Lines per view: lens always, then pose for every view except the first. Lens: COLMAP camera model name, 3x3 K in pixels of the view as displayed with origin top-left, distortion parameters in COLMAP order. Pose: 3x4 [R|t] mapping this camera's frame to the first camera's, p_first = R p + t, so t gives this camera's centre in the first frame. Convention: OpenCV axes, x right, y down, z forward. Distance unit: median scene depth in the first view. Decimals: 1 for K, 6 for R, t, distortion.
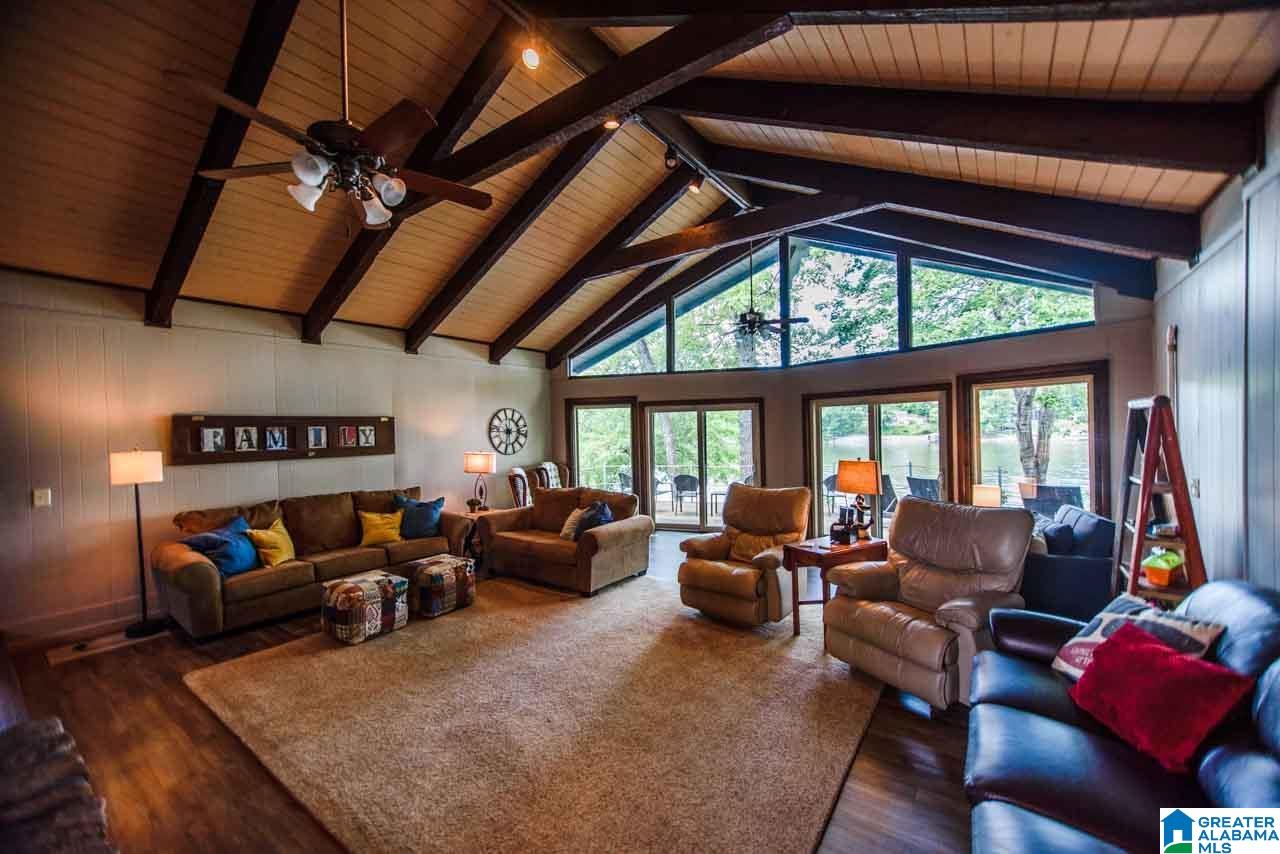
lens RADIAL K [[499.3, 0, 639.5], [0, 499.3, 435.3], [0, 0, 1]] dist [0.000682, 0.000067]
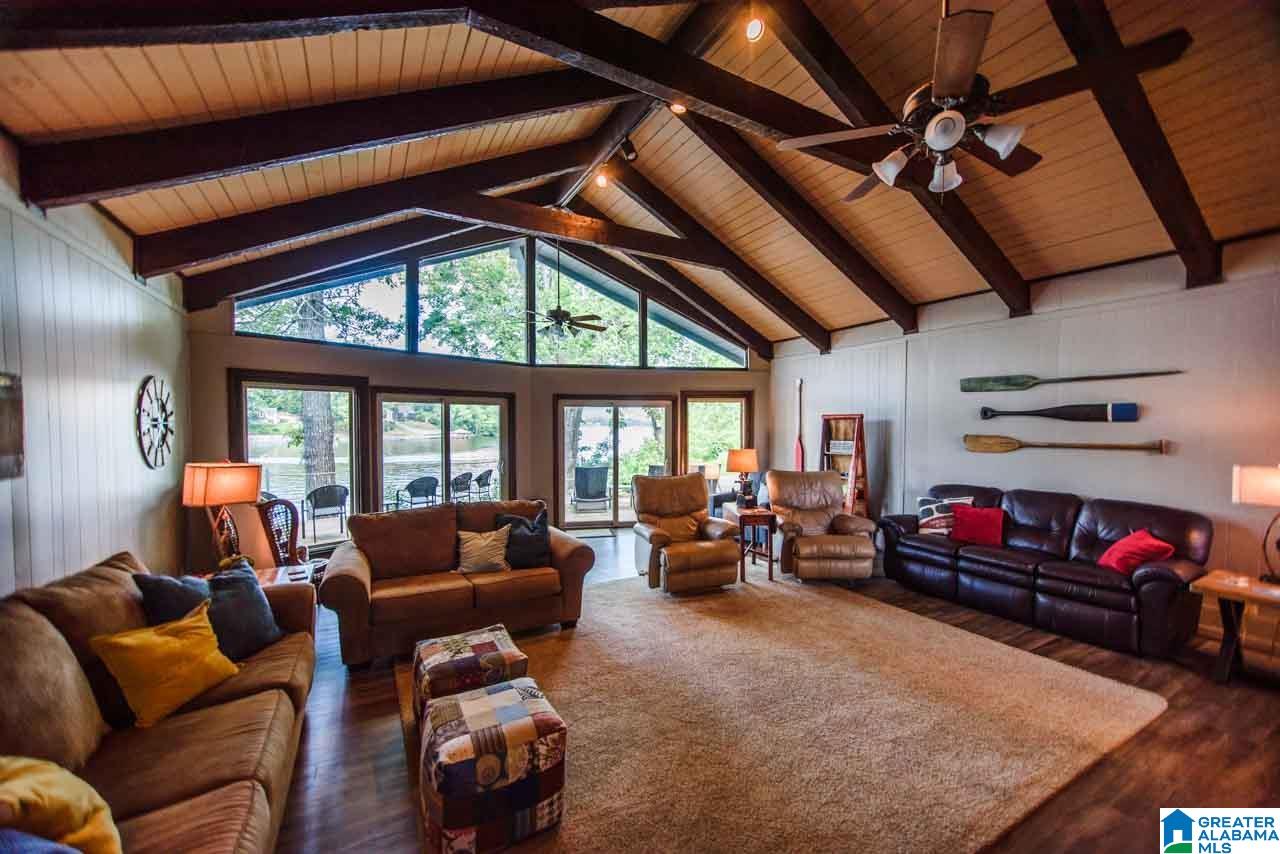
lens RADIAL K [[499.3, 0, 639.5], [0, 499.3, 435.3], [0, 0, 1]] dist [0.000682, 0.000067]
pose [[0.424886, -0.001336, 0.905246, -0.563914], [0.000363, 0.999999, 0.001305, 0.005176], [-0.905247, -0.000226, 0.424886, 0.384714]]
